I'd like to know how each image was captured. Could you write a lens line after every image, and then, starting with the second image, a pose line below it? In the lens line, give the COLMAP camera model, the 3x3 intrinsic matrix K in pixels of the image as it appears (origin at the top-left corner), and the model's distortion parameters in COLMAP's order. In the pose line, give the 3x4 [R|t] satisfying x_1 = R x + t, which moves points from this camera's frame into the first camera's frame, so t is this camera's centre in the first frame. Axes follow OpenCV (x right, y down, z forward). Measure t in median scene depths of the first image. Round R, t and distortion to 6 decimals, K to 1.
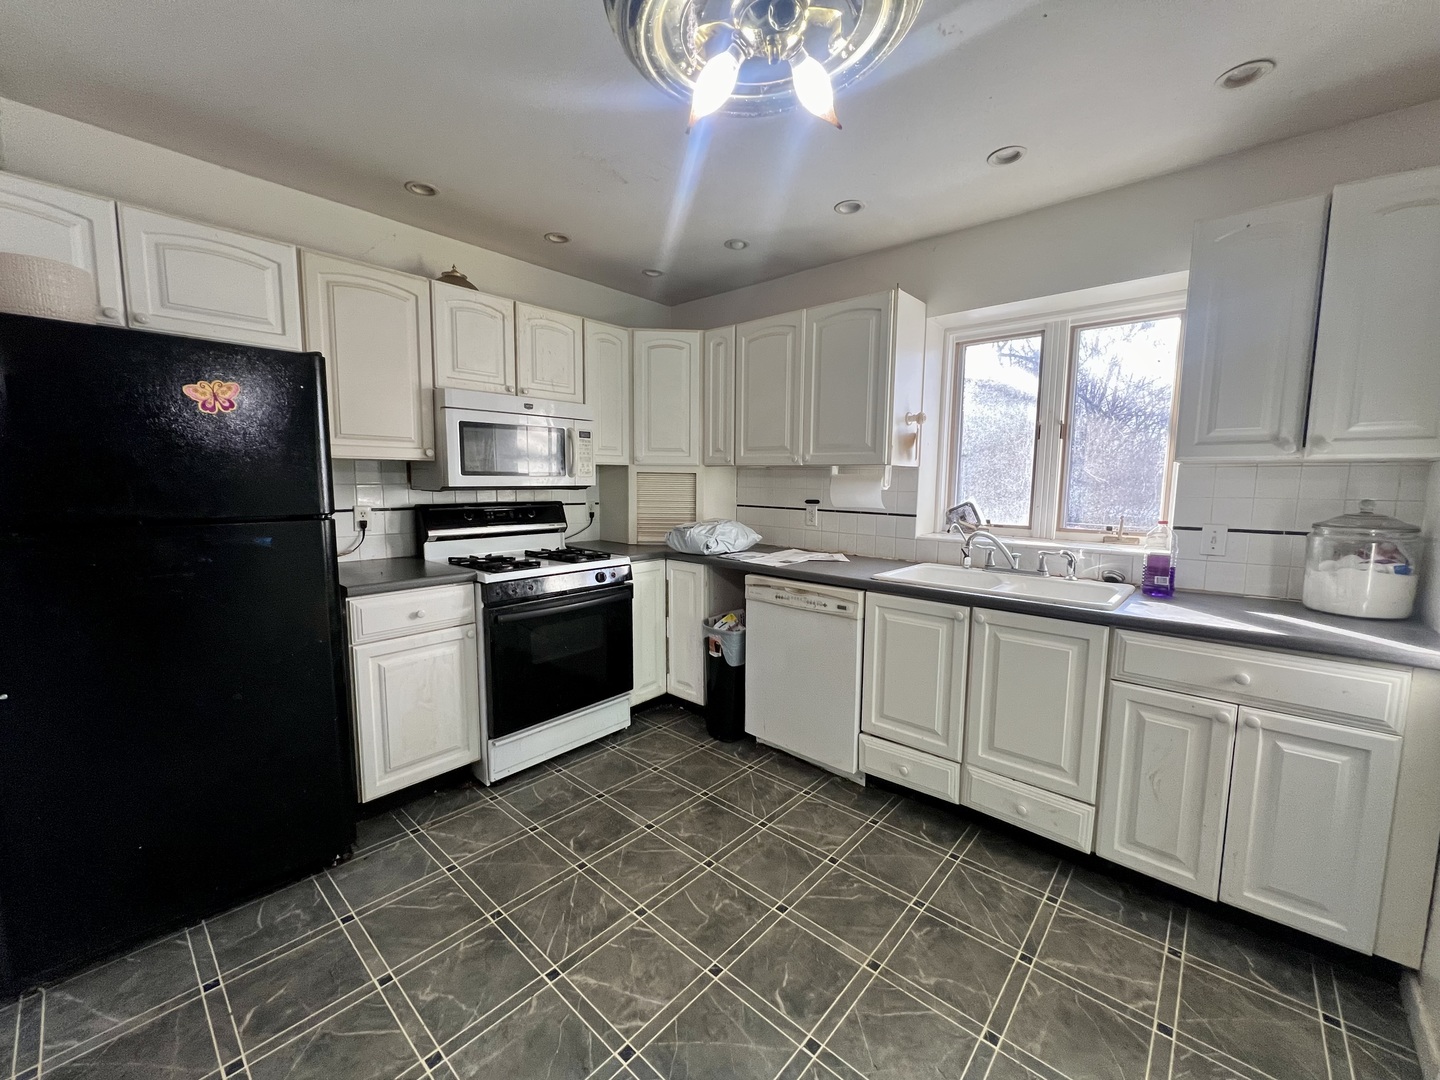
lens RADIAL K [[576.4, 0, 721.9], [0, 576.4, 538.8], [0, 0, 1]] dist [0.001220, -0.000036]
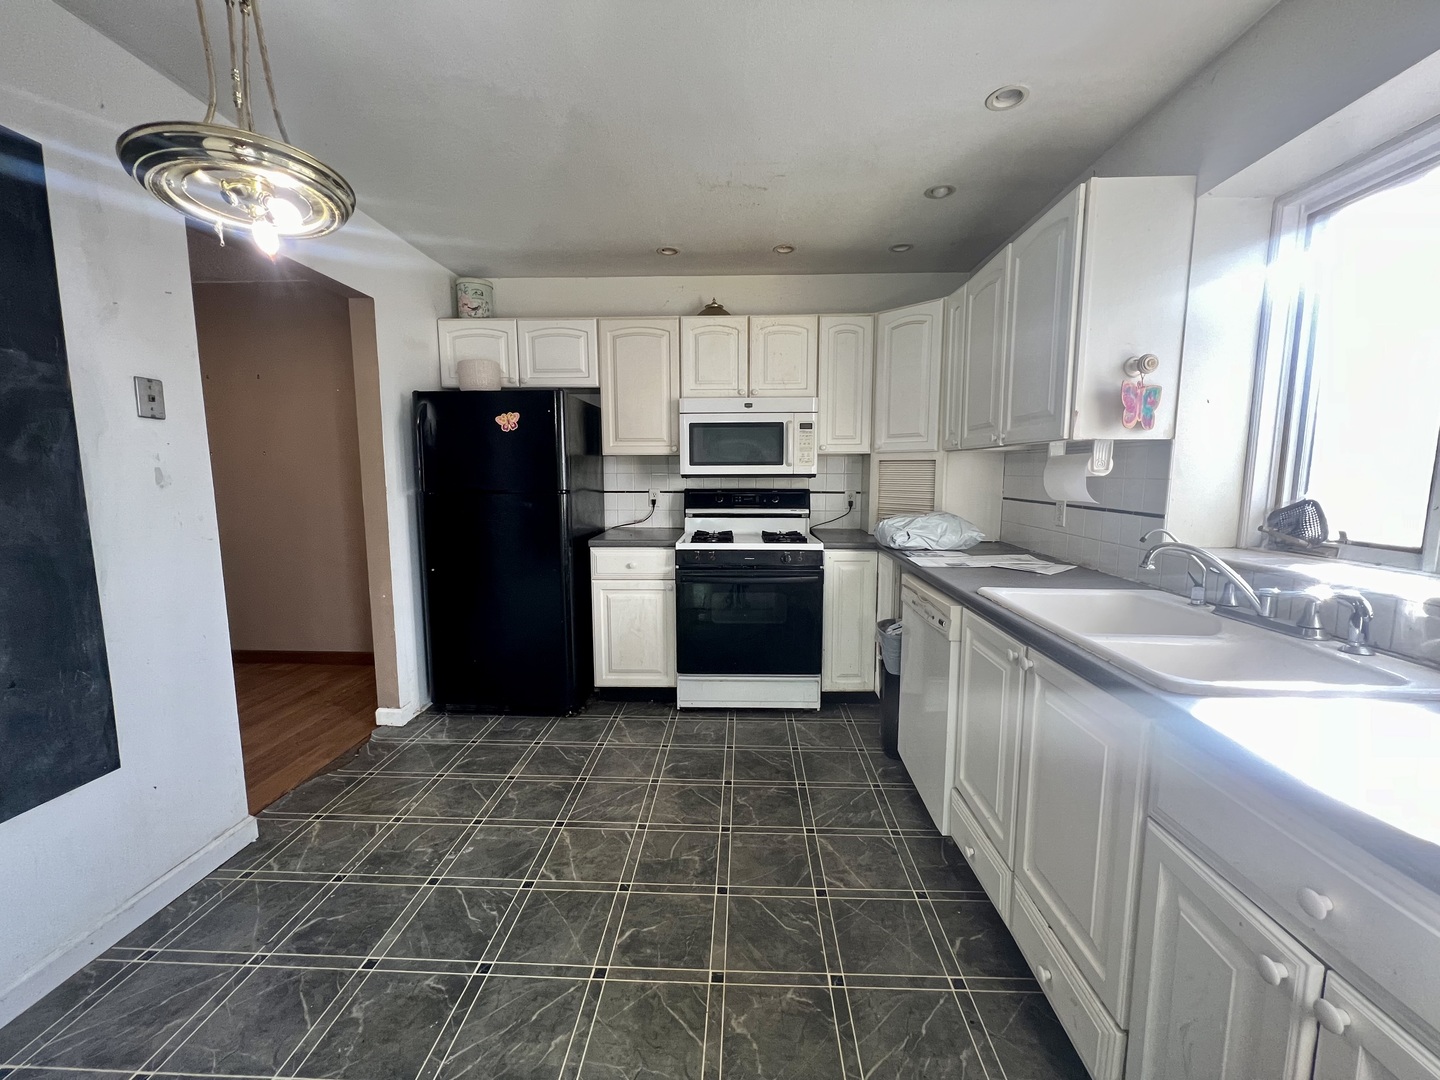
lens RADIAL K [[576.4, 0, 721.9], [0, 576.4, 538.8], [0, 0, 1]] dist [0.001220, -0.000036]
pose [[0.635607, 0.079379, -0.767921, 0.601772], [-0.074295, 0.996372, 0.041499, -0.006845], [0.768429, 0.030676, 0.639199, 0.248127]]
